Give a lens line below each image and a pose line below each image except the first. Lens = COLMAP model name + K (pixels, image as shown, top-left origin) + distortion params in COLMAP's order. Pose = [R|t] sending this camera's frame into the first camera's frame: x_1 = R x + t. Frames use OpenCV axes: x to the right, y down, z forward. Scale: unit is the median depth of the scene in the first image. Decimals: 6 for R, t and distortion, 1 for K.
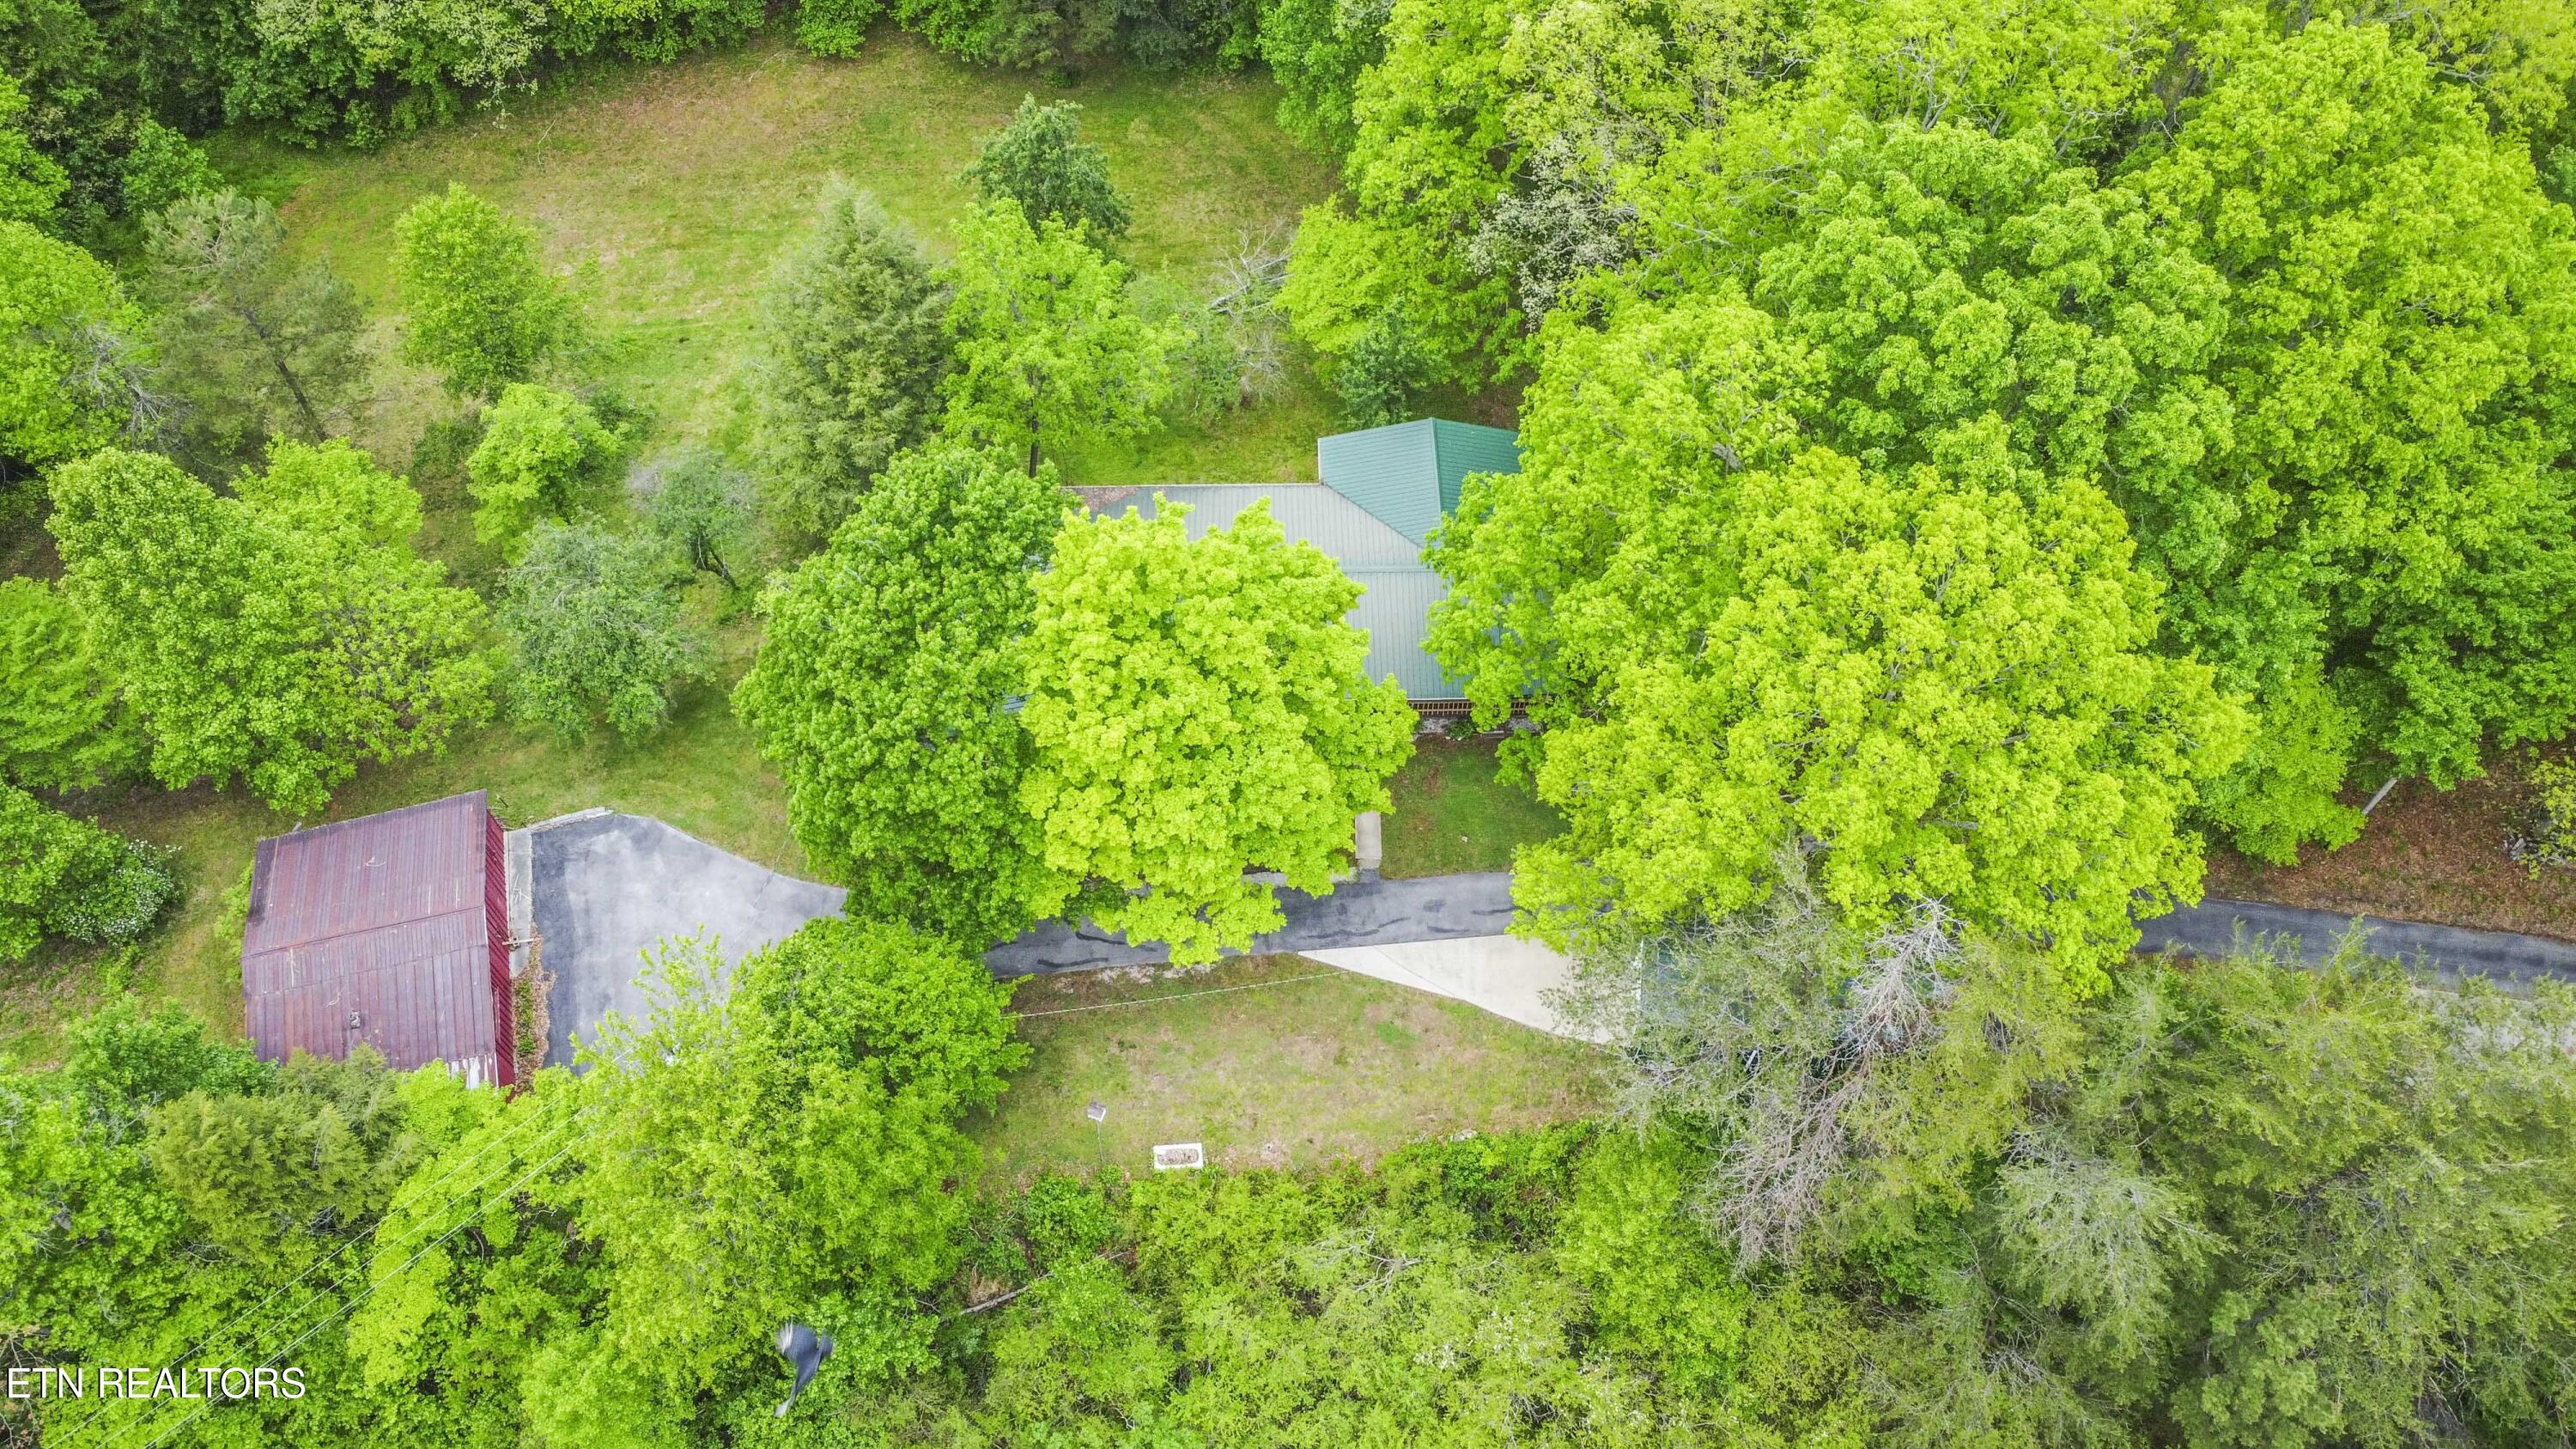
lens RADIAL K [[1862.2, 0, 1288.0], [0, 1862.2, 724.5], [0, 0, 1]] dist [-0.080423, 0.184734]
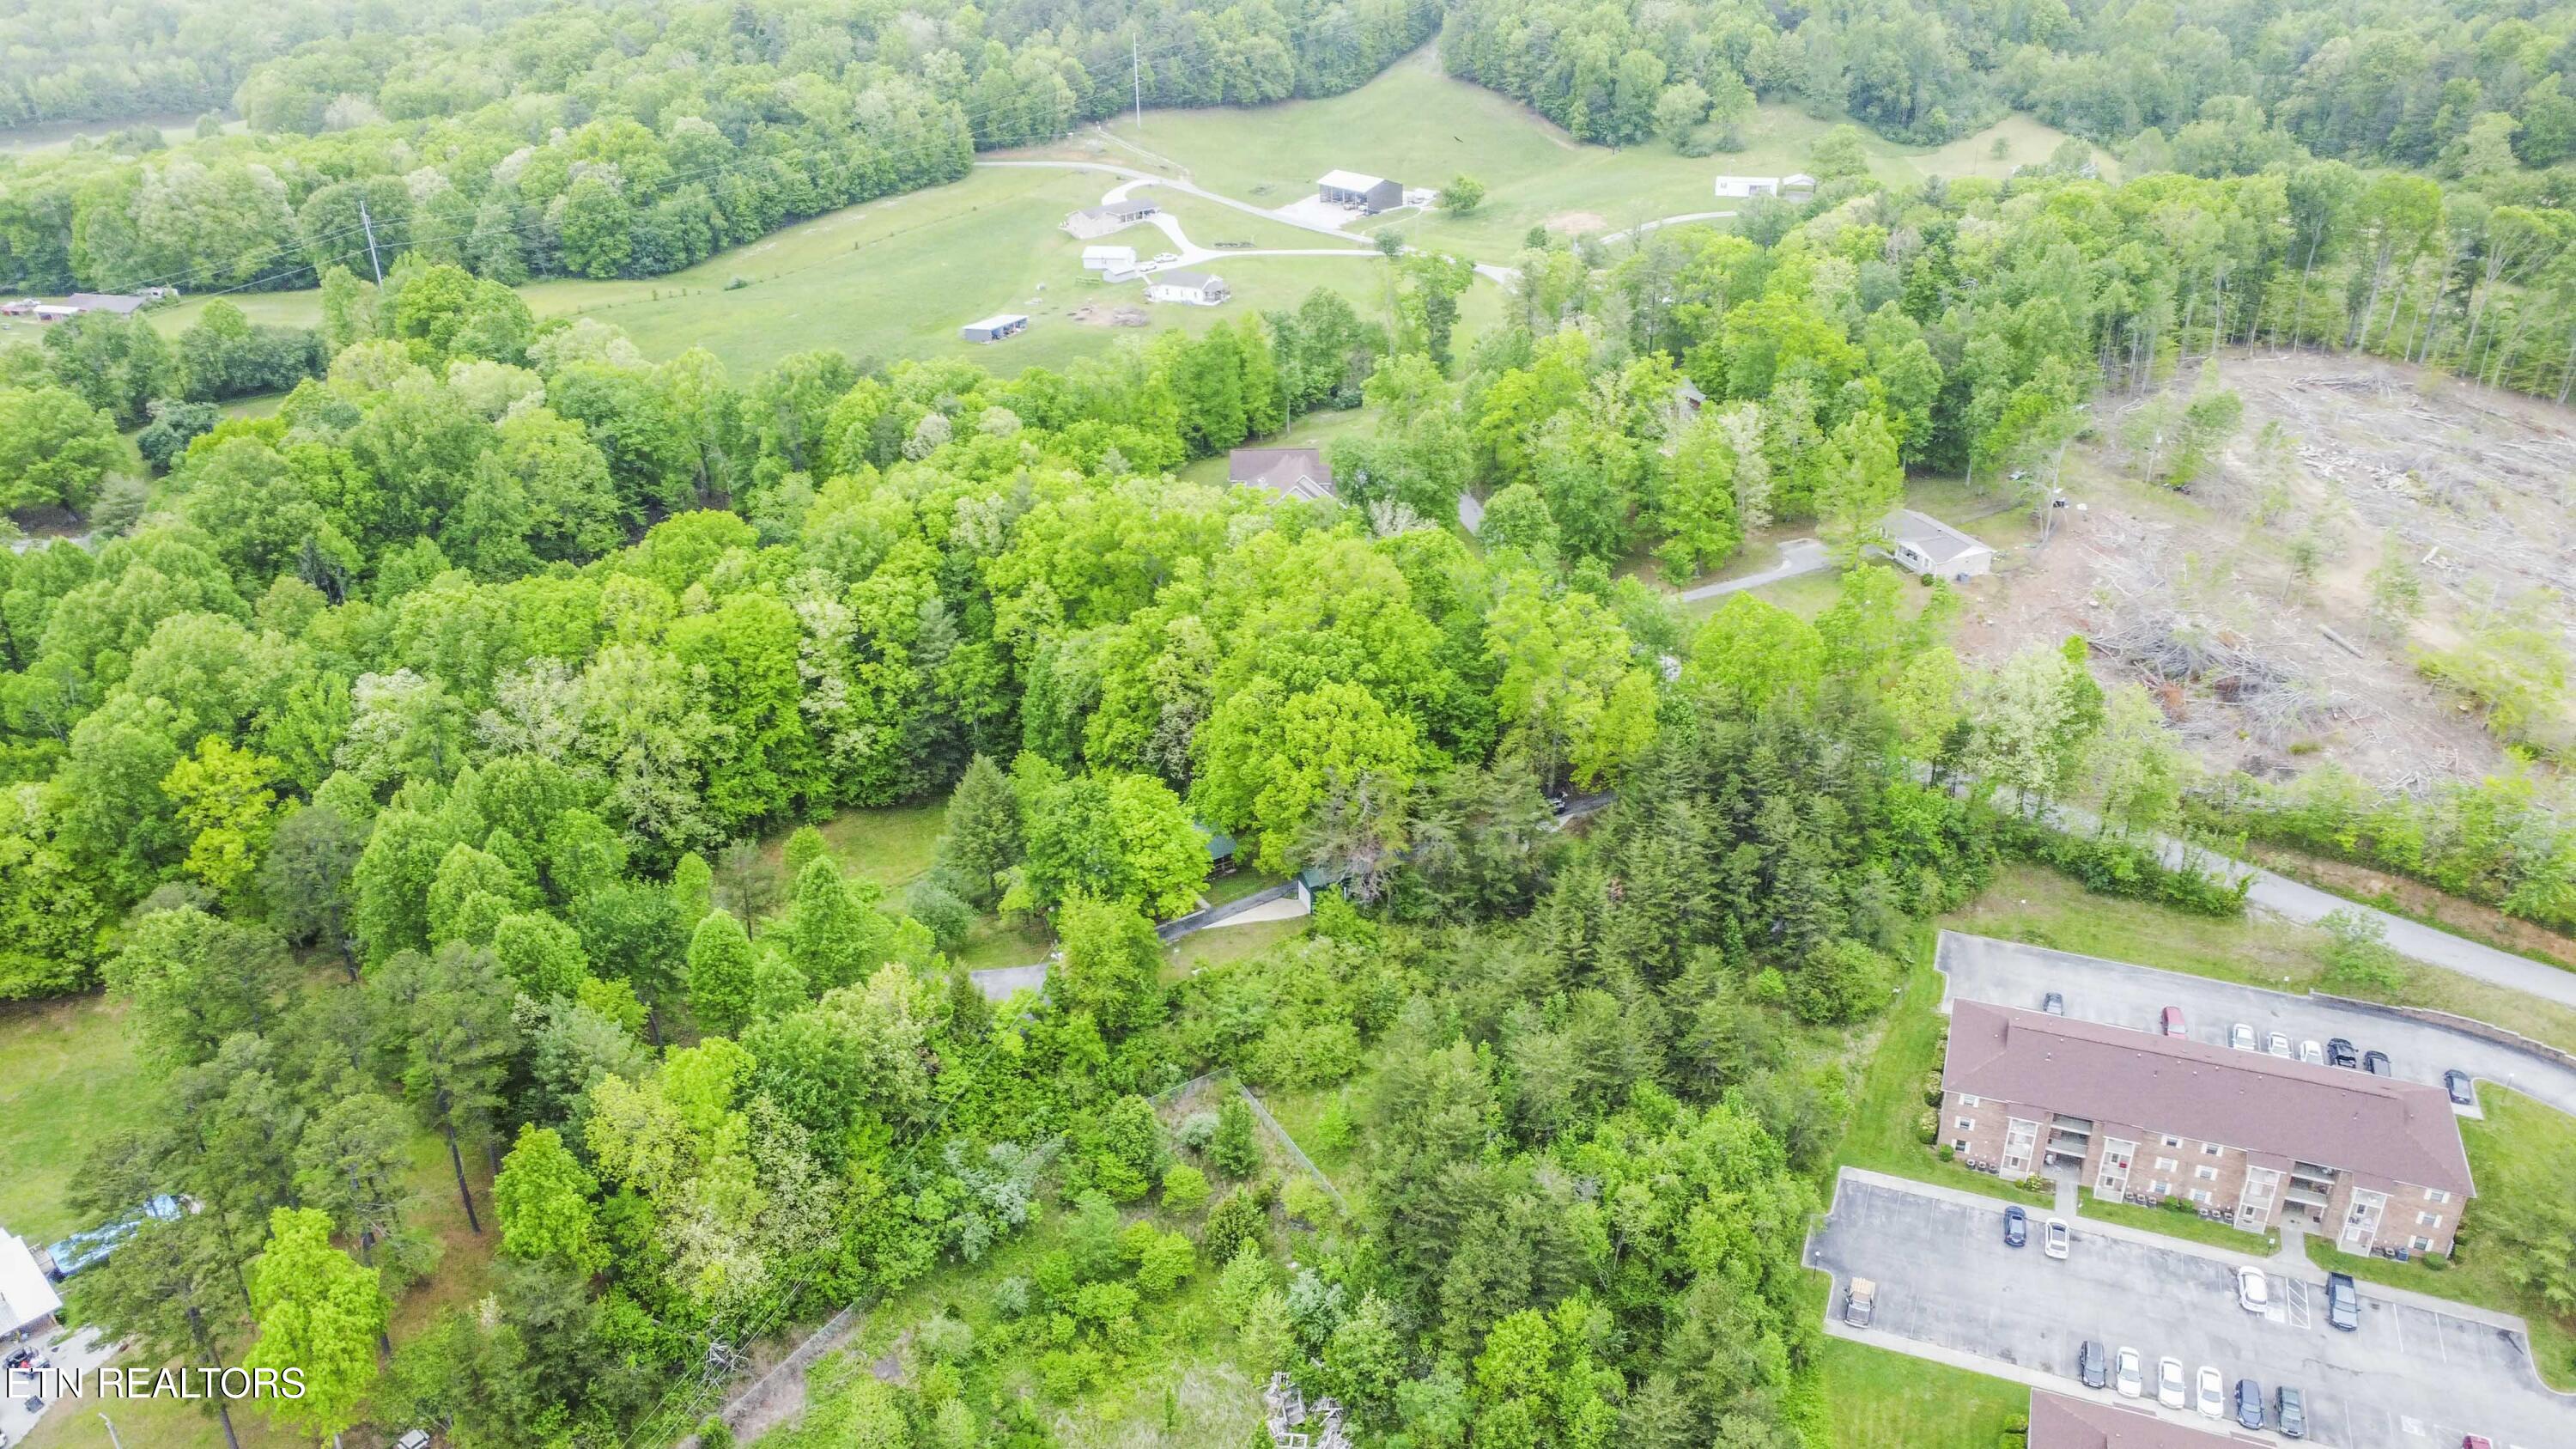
lens RADIAL K [[1895.8, 0, 1284.0], [0, 1895.8, 741.0], [0, 0, 1]] dist [-0.143227, 0.195093]
pose [[0.878931, -0.246163, 0.408514, -1.240739], [0.420421, 0.804333, -0.419875, 1.433704], [-0.225223, 0.540789, 0.810445, -1.975286]]
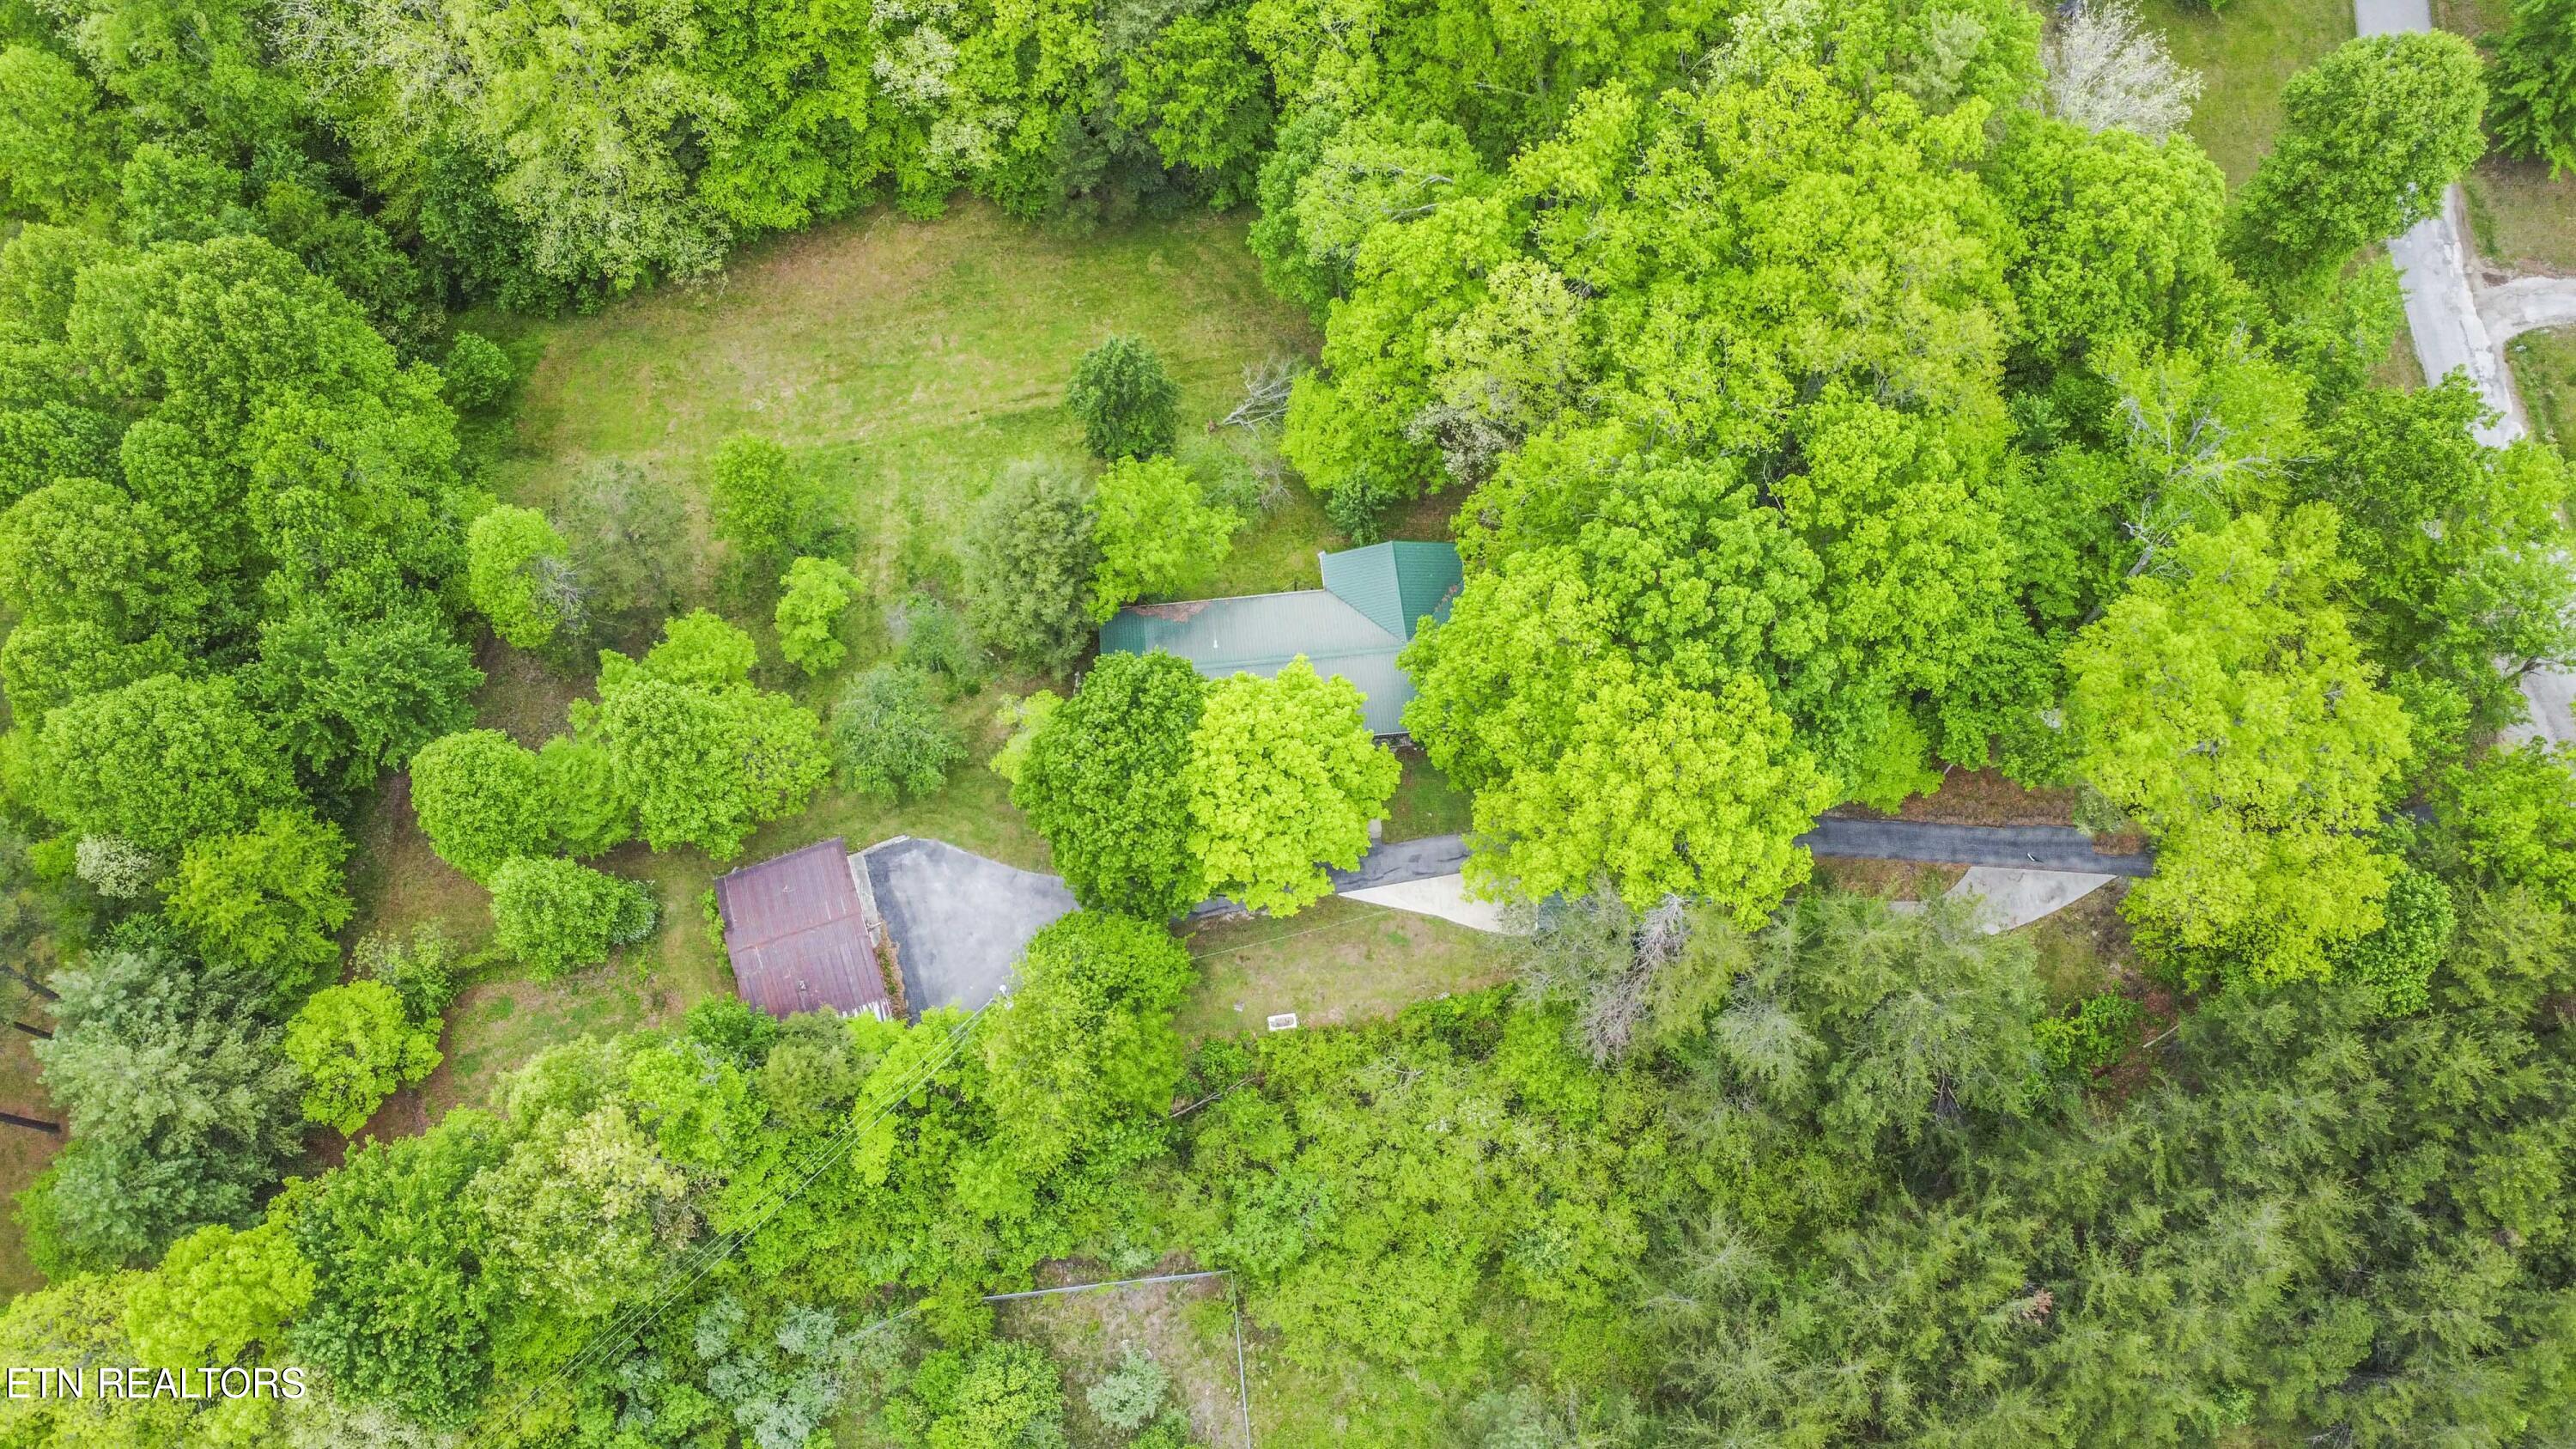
lens RADIAL K [[1862.2, 0, 1288.0], [0, 1862.2, 724.5], [0, 0, 1]] dist [-0.080423, 0.184734]
pose [[0.996407, -0.078551, 0.031673, -0.095988], [0.072353, 0.983837, 0.163799, -0.367217], [-0.044028, -0.160919, 0.985985, -0.764727]]
